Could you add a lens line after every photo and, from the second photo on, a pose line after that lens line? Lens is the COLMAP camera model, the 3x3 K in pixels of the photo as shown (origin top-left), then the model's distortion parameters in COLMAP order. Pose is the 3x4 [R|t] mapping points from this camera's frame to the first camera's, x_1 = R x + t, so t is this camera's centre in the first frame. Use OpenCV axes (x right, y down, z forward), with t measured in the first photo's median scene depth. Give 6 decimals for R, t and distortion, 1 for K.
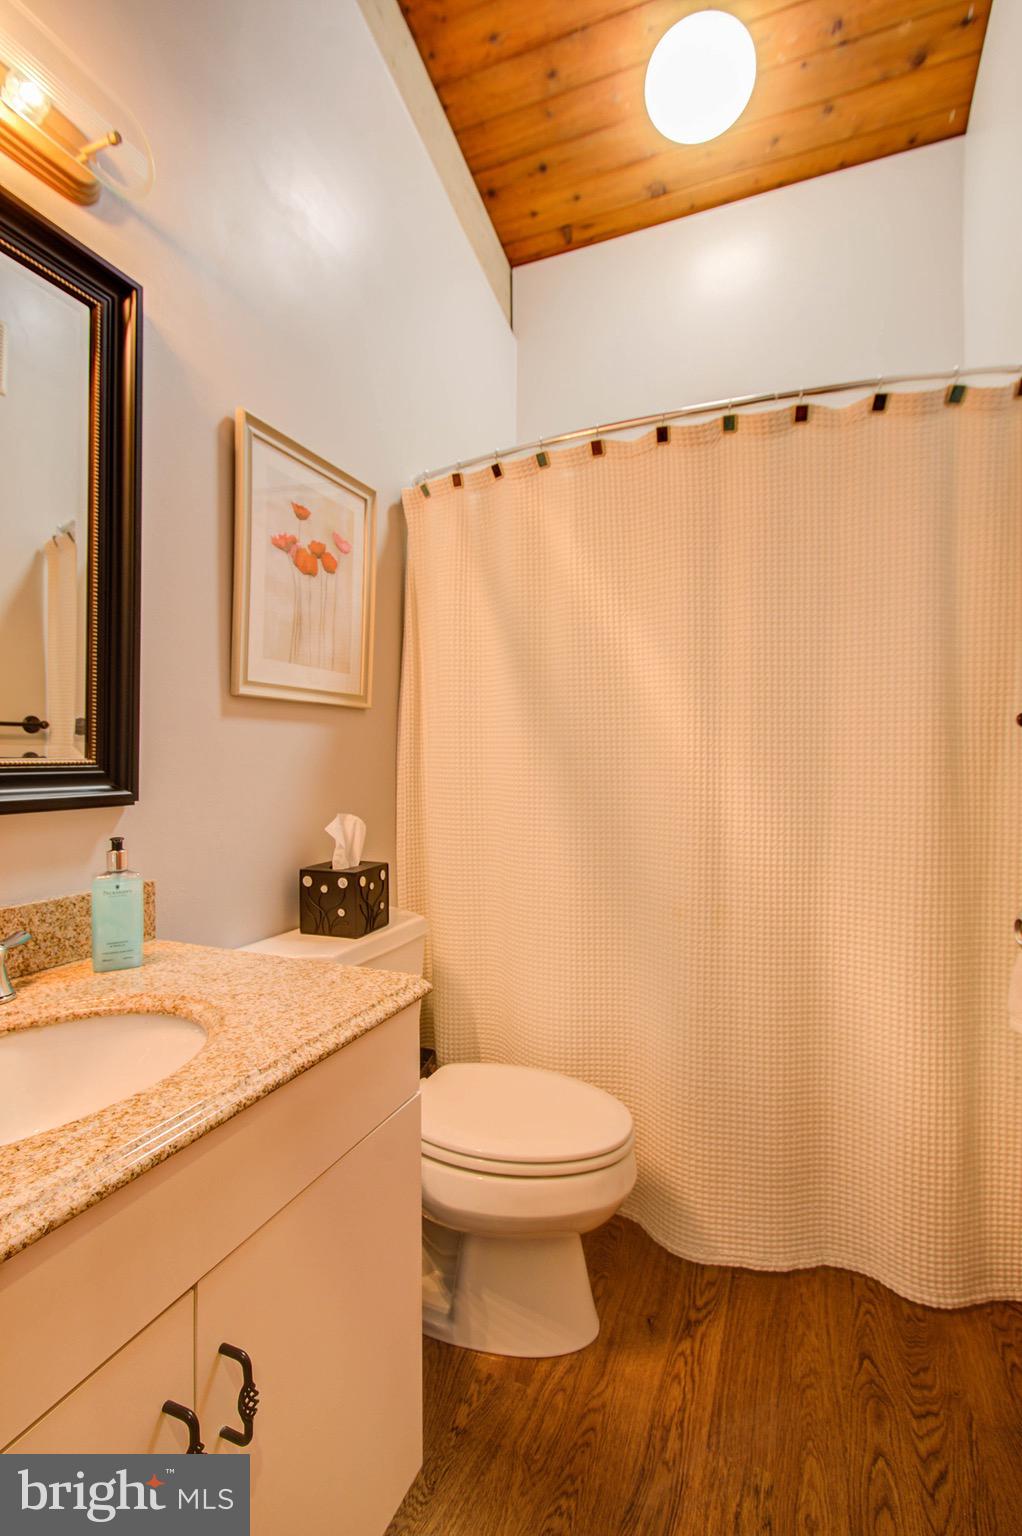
lens RADIAL K [[689.9, 0, 521.6], [0, 689.9, 761.4], [0, 0, 1]] dist [-0.003235, 0.002872]
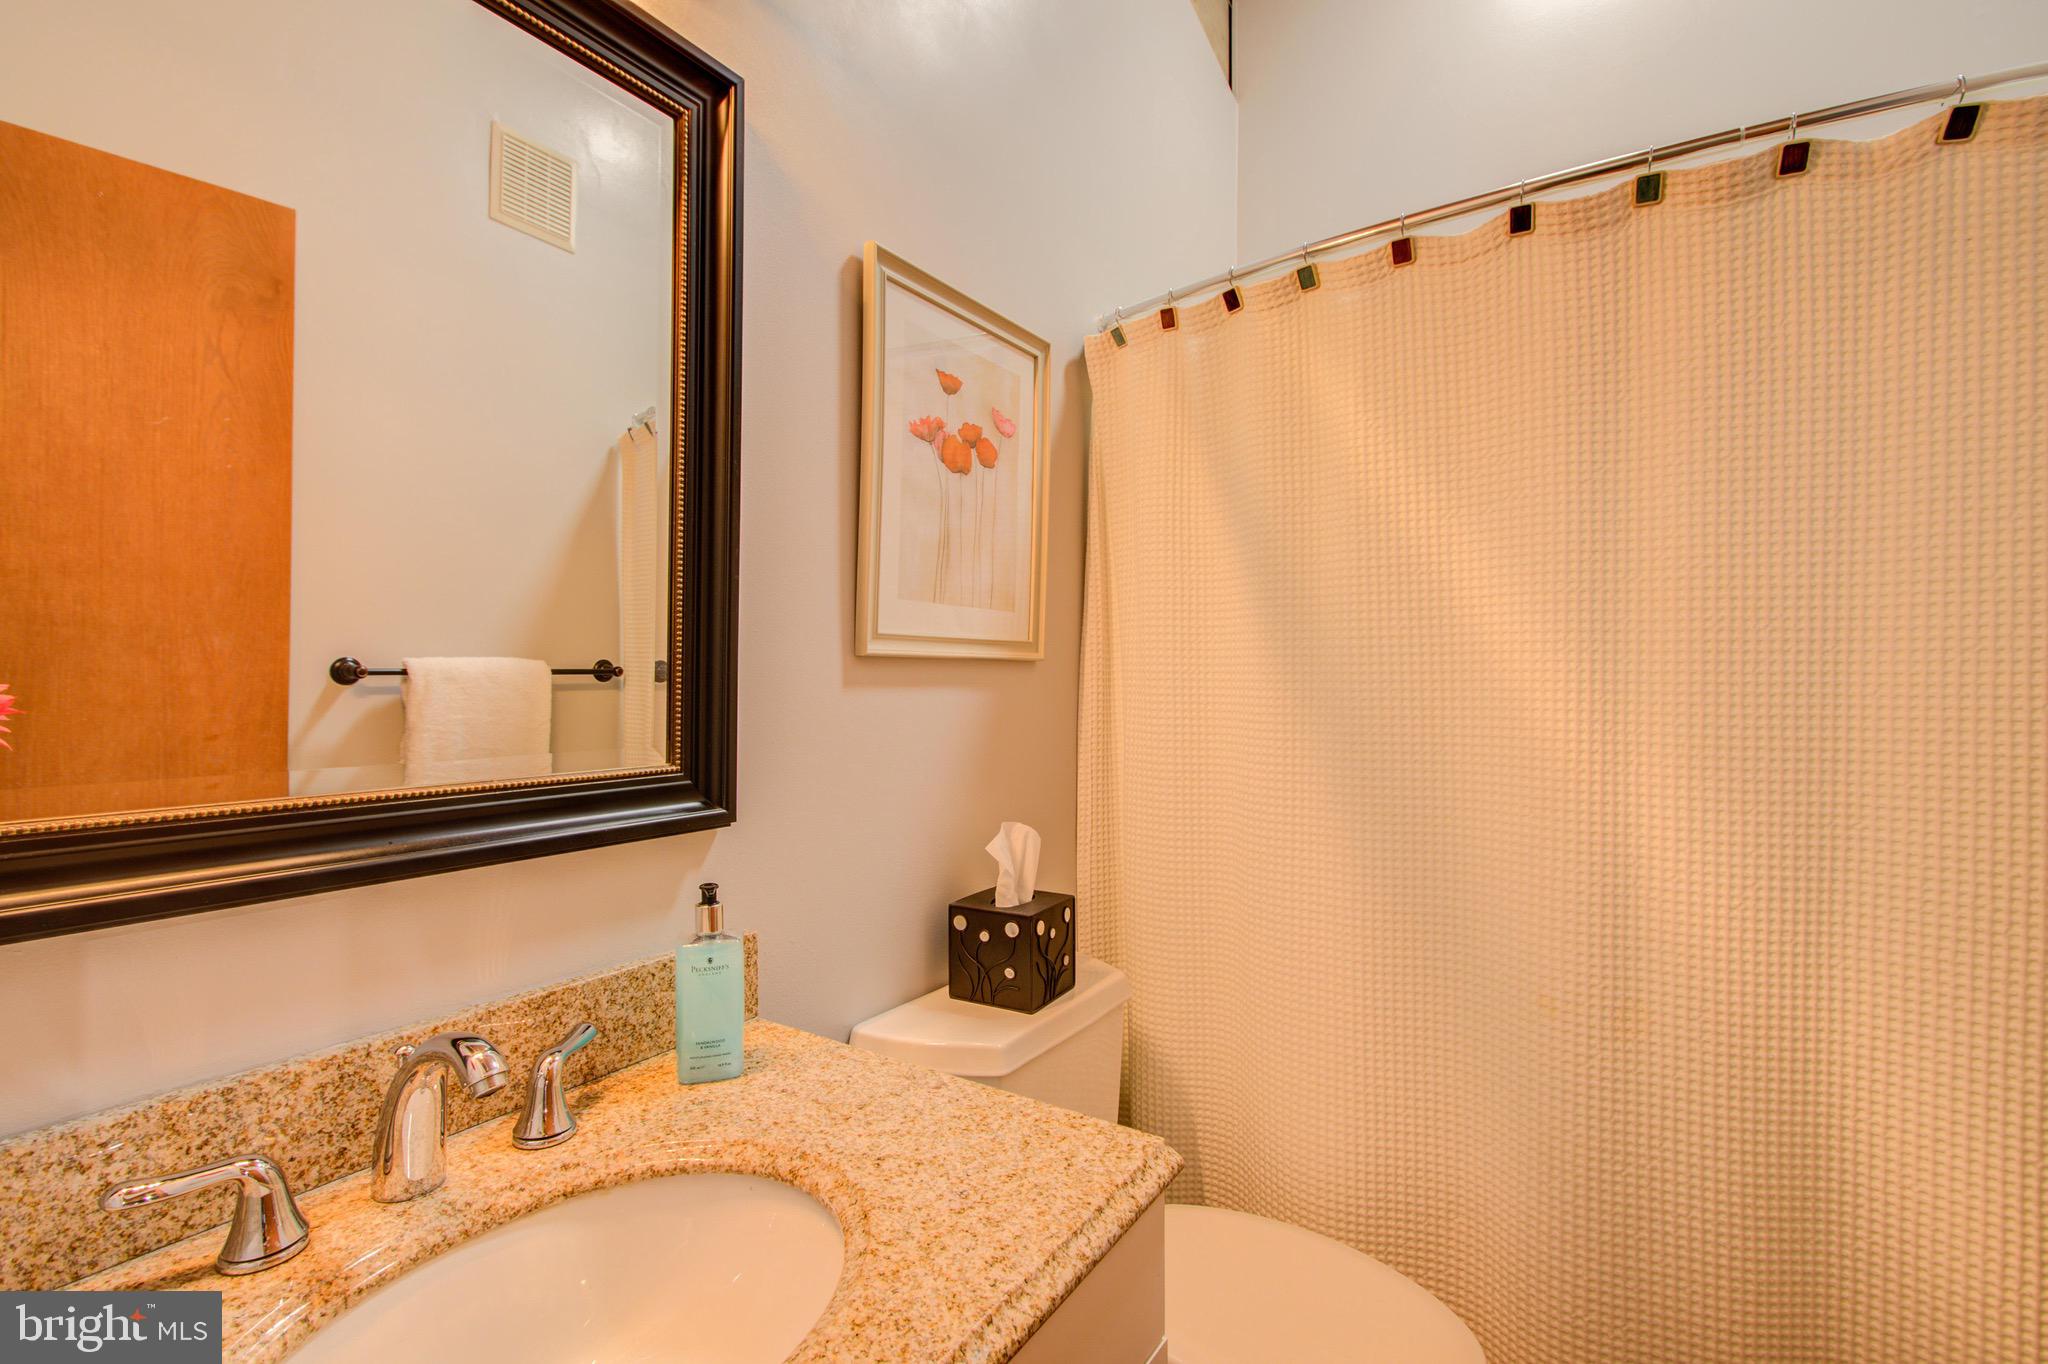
lens RADIAL K [[919.8, 0, 1017.1], [0, 919.8, 685.2], [0, 0, 1]] dist [-0.003235, 0.002872]
pose [[0.980366, 0.000961, -0.197184, -0.075609], [-0.001030, 0.999999, -0.000248, -0.062178], [0.197184, 0.000446, 0.980366, 0.115852]]
